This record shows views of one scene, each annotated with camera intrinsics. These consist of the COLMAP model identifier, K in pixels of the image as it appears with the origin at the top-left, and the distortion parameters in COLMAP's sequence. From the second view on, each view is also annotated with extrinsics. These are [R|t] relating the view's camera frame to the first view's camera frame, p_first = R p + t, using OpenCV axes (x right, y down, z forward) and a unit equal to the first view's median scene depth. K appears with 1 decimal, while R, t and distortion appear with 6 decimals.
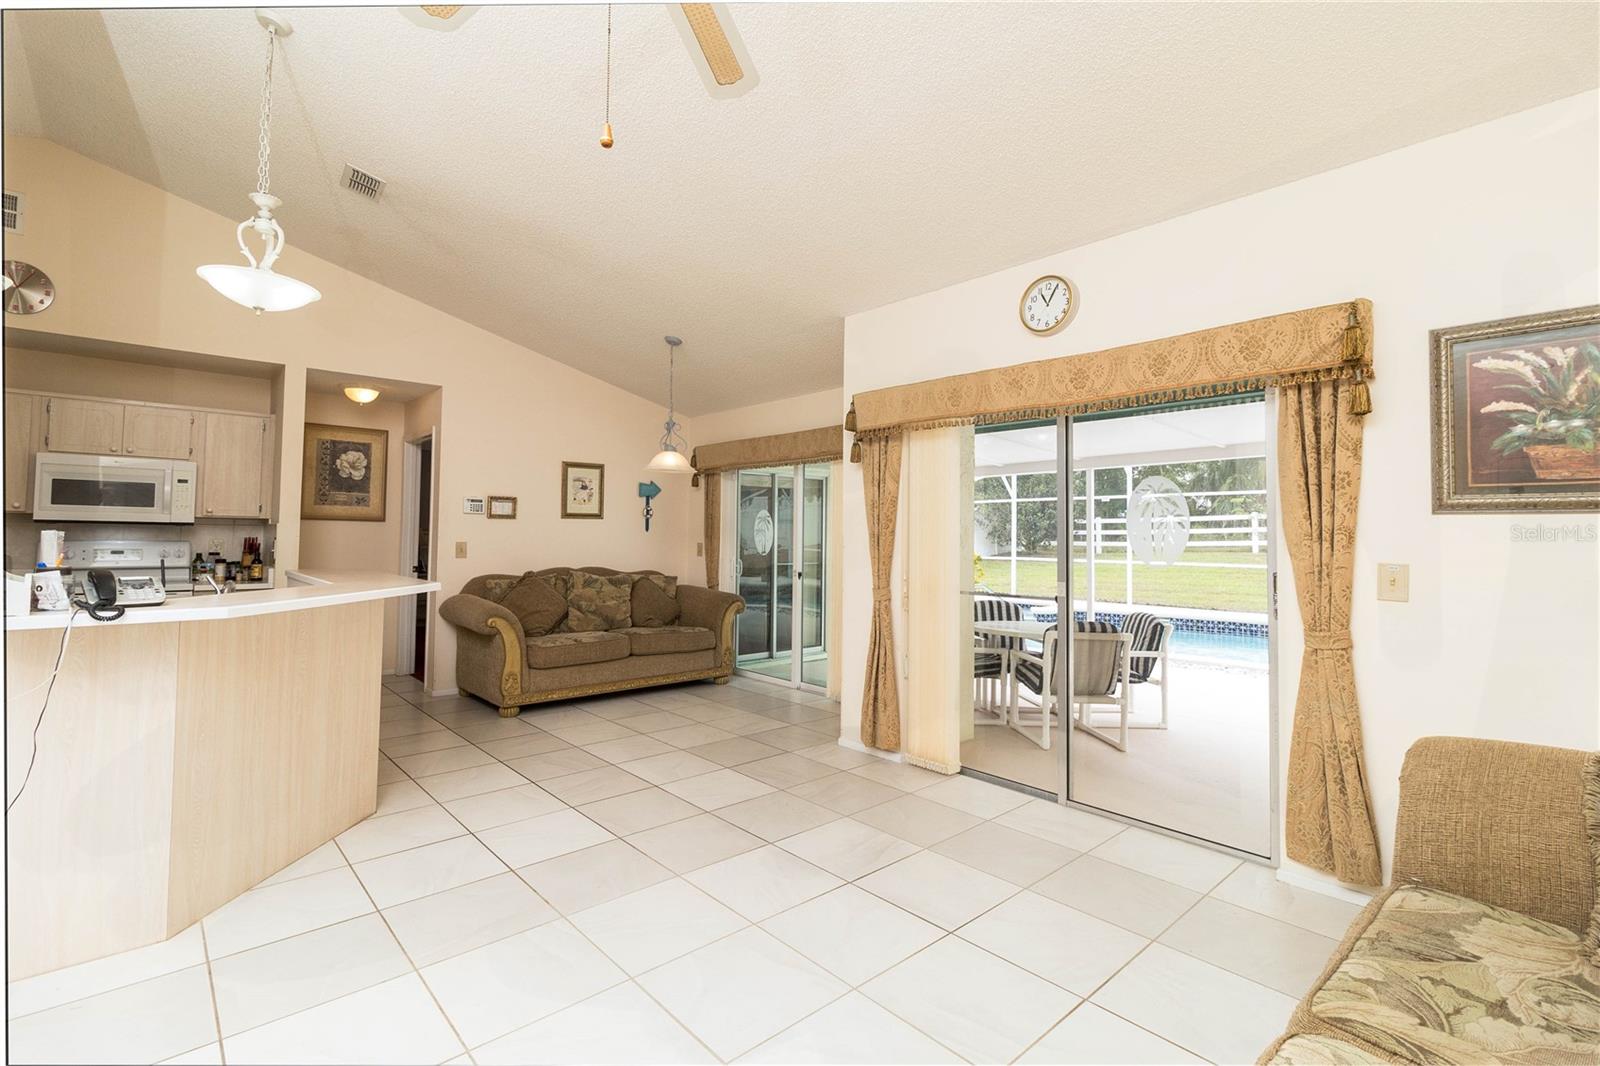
lens RADIAL K [[736.4, 0, 795.2], [0, 736.4, 513.3], [0, 0, 1]] dist [0.000387, 0.000255]
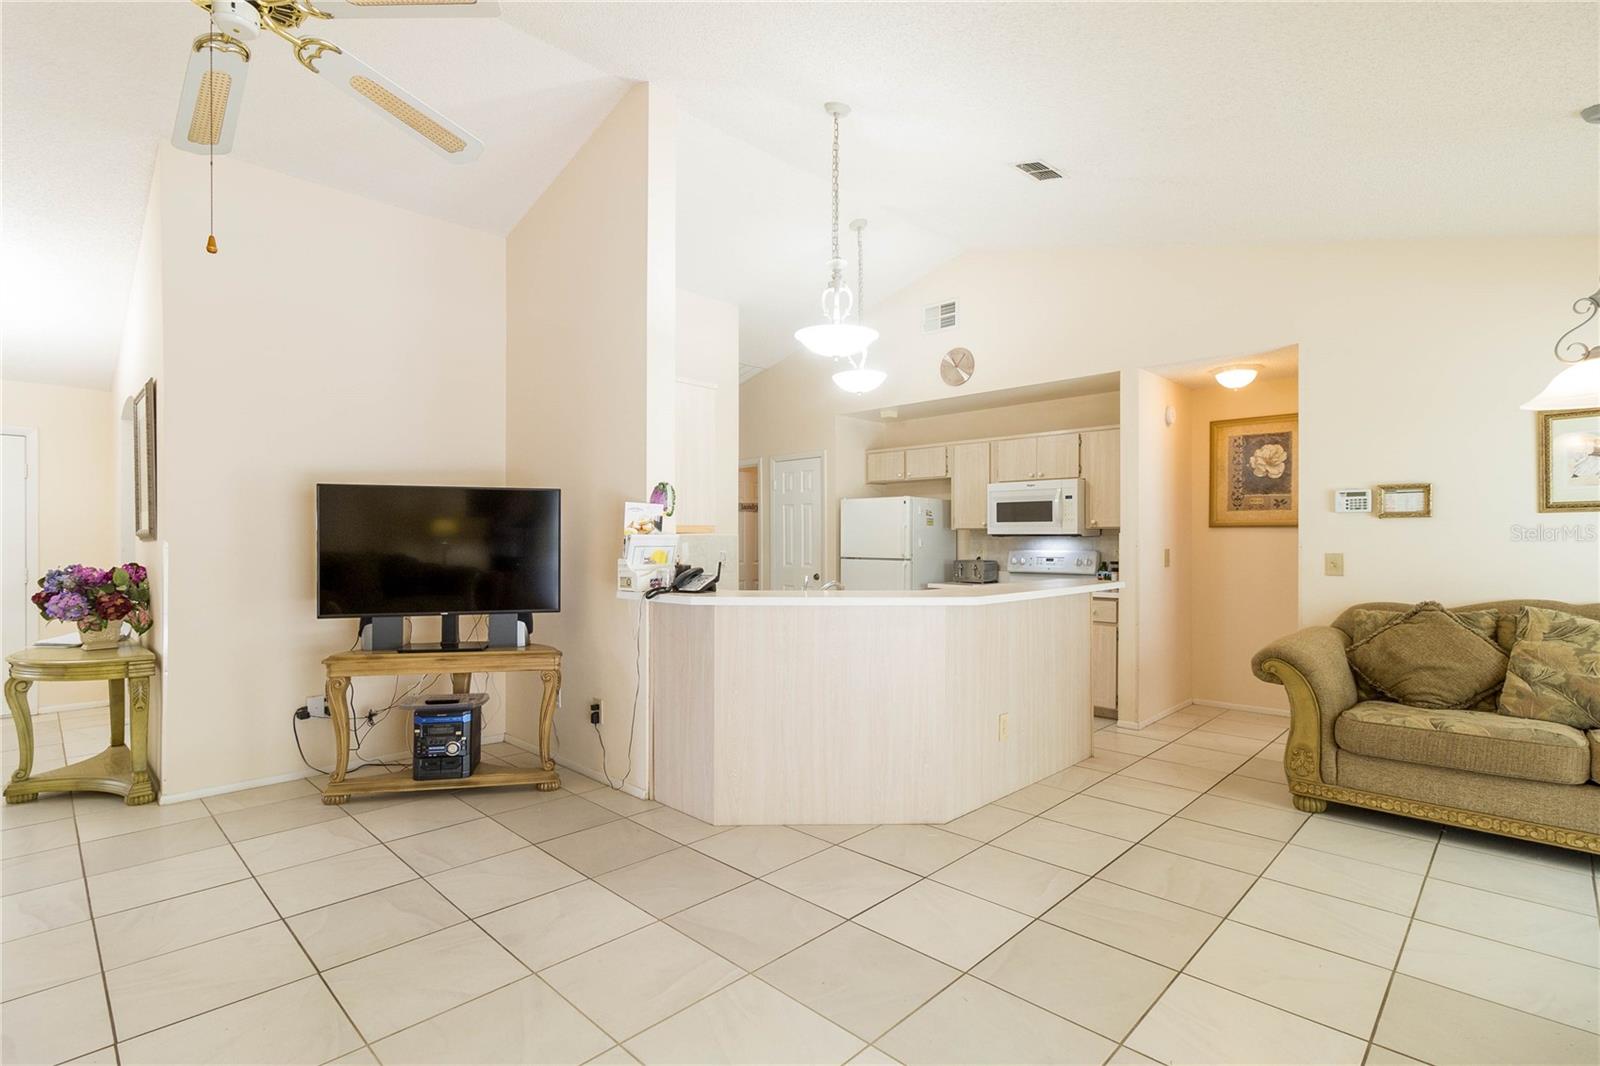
lens RADIAL K [[763.4, 0, 795.0], [0, 763.4, 532.8], [0, 0, 1]] dist [0.001364, 0.000155]
pose [[0.059424, -0.020231, -0.998028, 0.322670], [0.033176, 0.999282, -0.018281, 0.019416], [0.997681, -0.032024, 0.060052, 0.549439]]
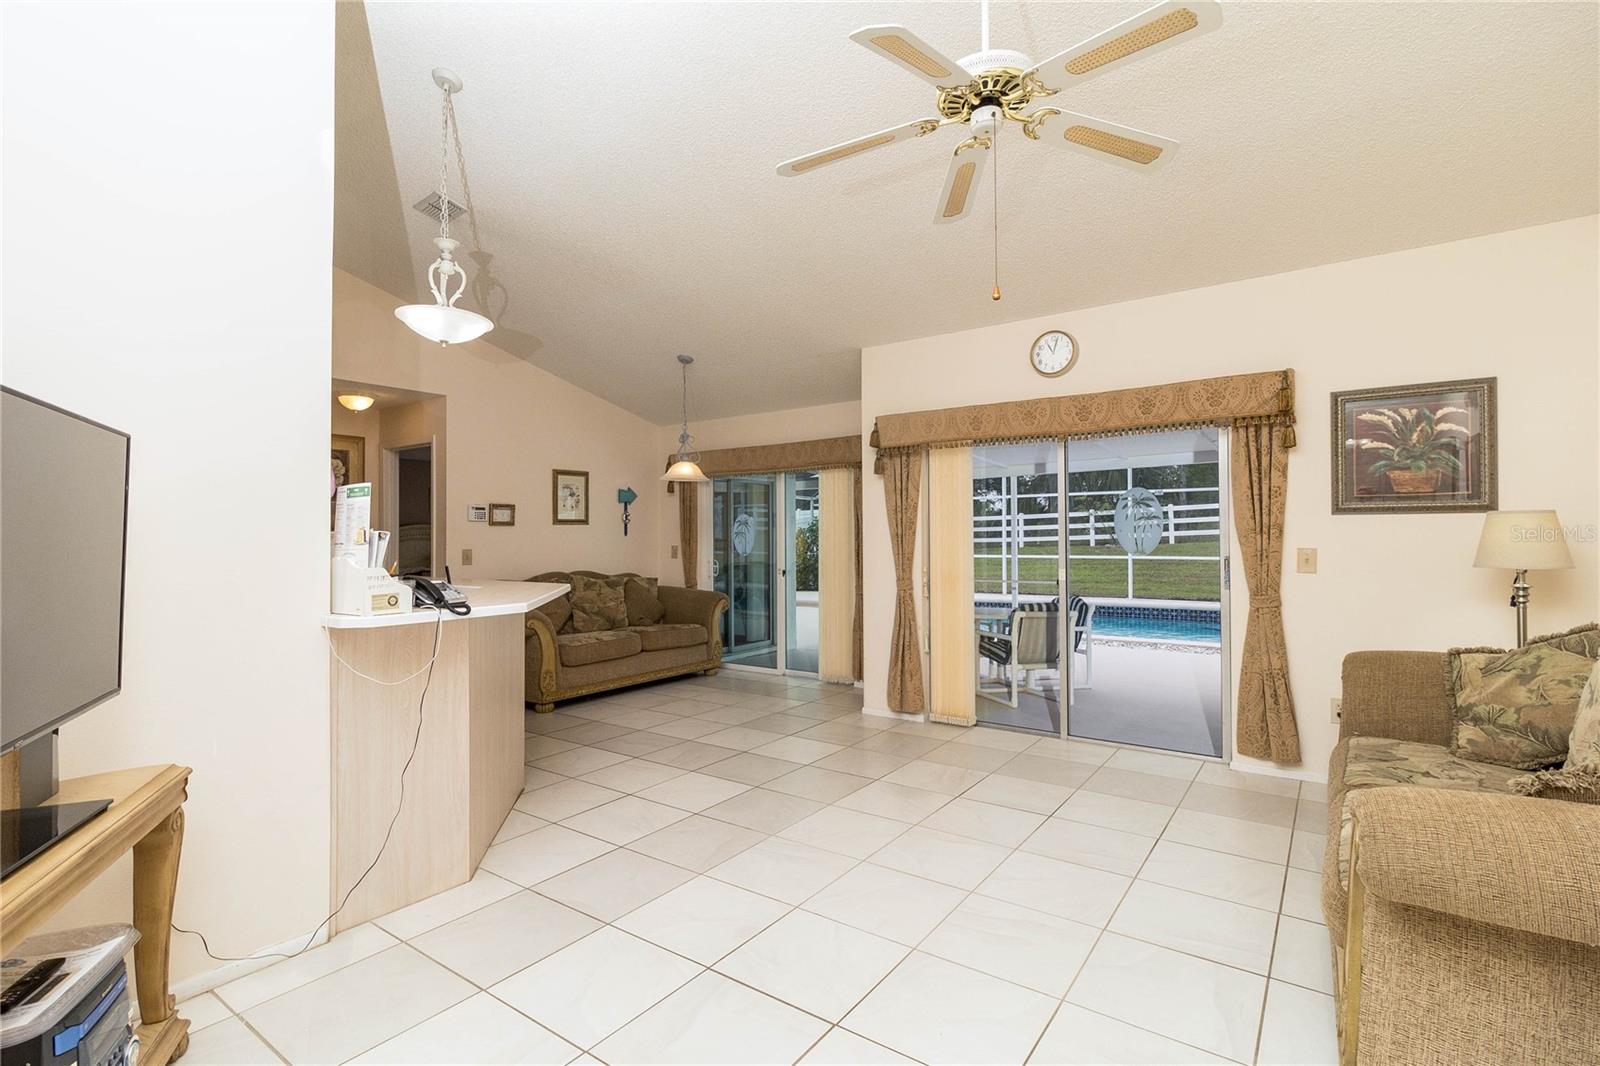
lens RADIAL K [[763.4, 0, 795.0], [0, 763.4, 532.8], [0, 0, 1]] dist [0.001364, 0.000155]
pose [[0.976819, -0.016738, 0.213410, -0.297943], [0.011308, 0.999581, 0.026638, -0.008702], [-0.213767, -0.023608, 0.976599, -0.161676]]
